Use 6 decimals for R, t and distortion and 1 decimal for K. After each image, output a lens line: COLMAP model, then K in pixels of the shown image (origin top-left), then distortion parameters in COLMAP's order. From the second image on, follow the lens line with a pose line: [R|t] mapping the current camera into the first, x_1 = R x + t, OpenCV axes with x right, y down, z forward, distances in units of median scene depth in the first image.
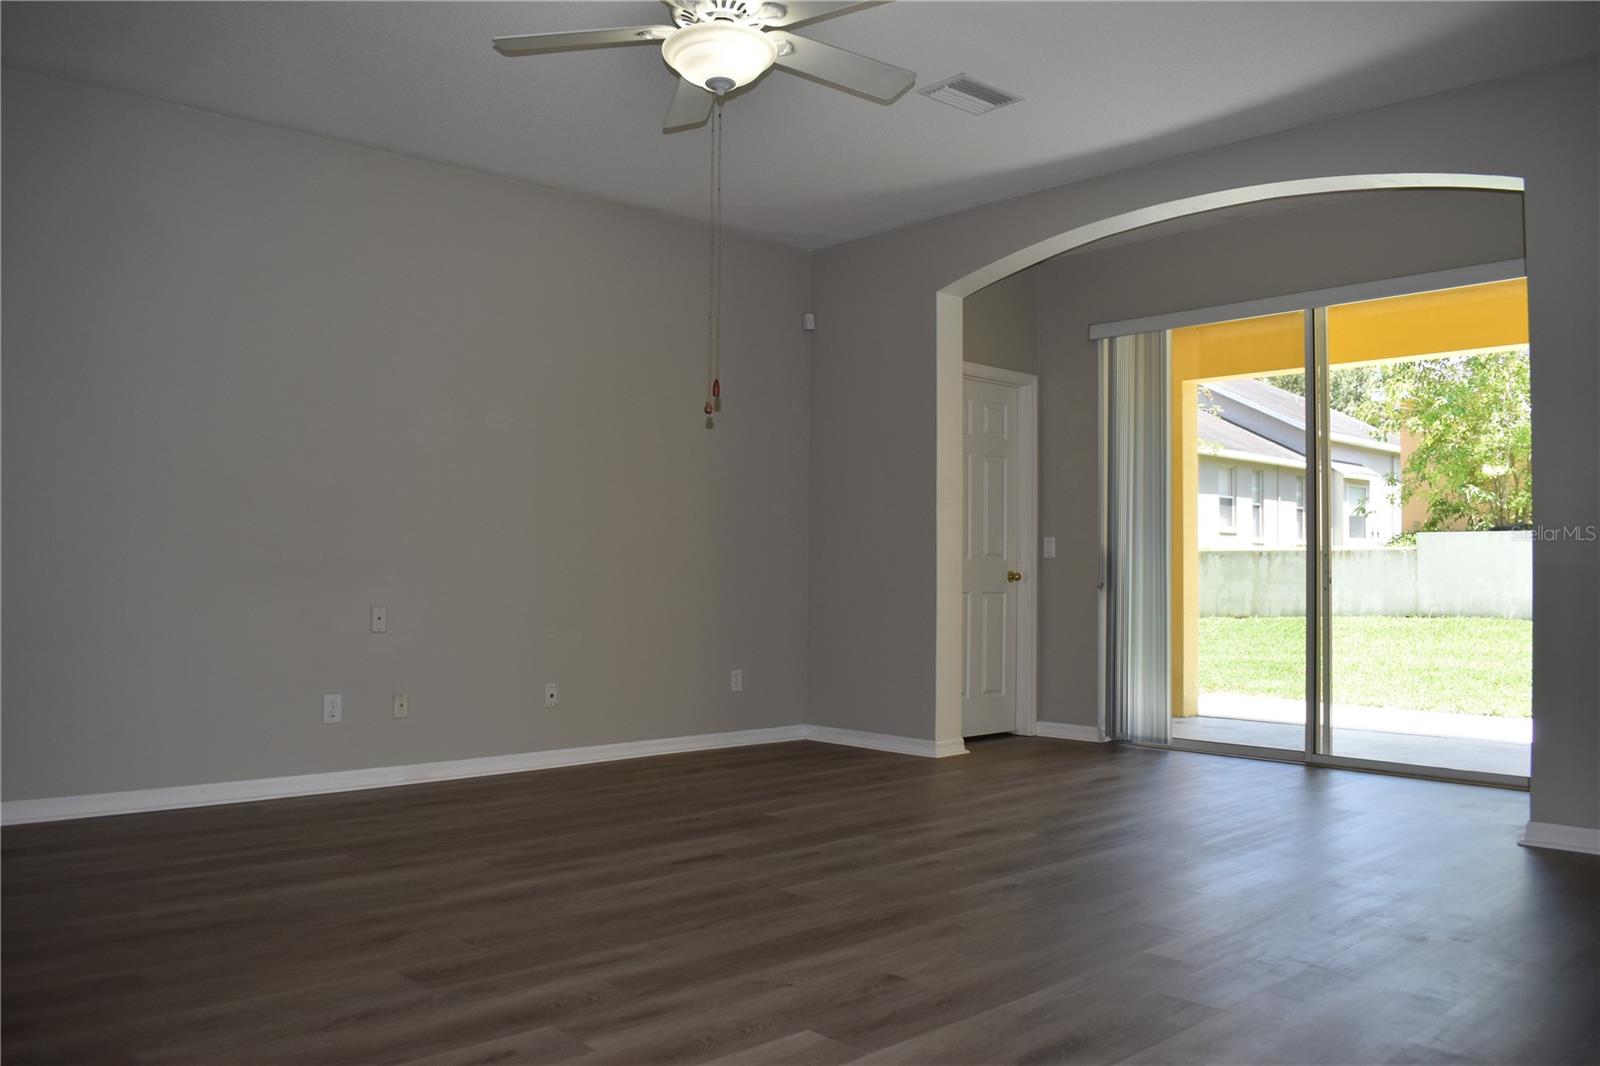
lens RADIAL K [[1256.0, 0, 825.0], [0, 1256.0, 553.9], [0, 0, 1]] dist [-0.098403, 0.017741]
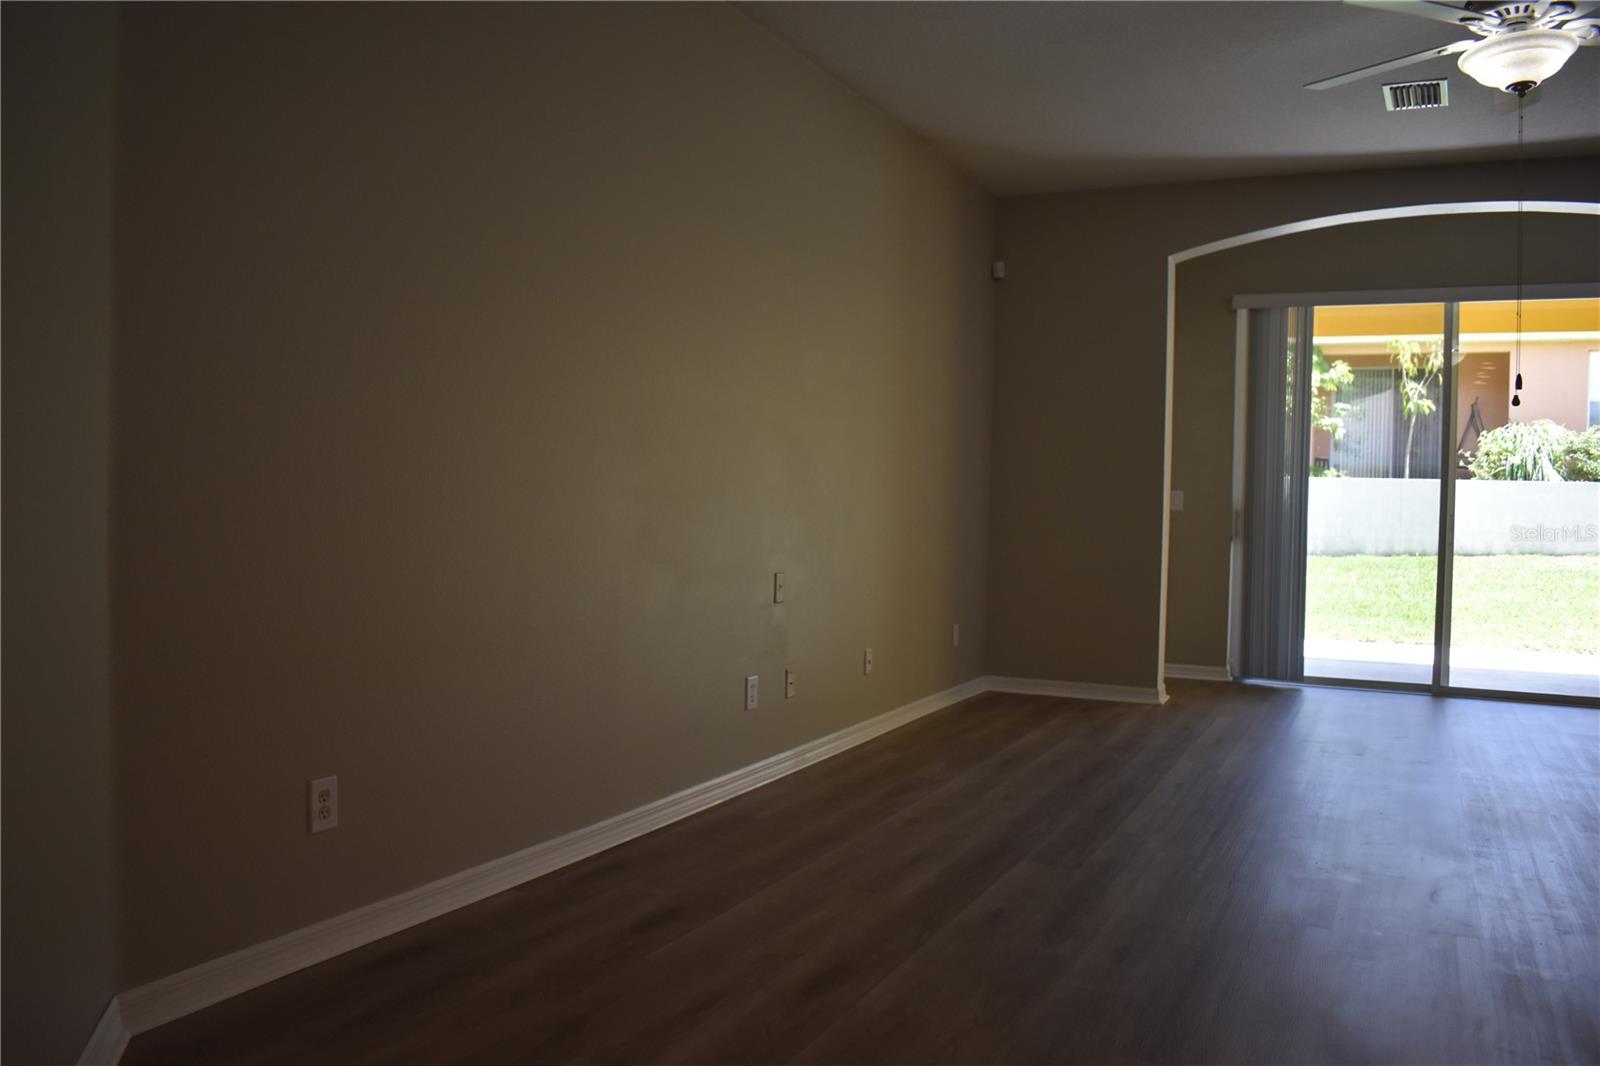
lens RADIAL K [[1256.0, 0, 795.6], [0, 1256.0, 535.7], [0, 0, 1]] dist [-0.098403, 0.017741]
pose [[0.934033, 0.000713, 0.357186, -0.562513], [-0.019162, 0.998658, 0.048116, -0.022570], [-0.356672, -0.051786, 0.932793, 0.143095]]
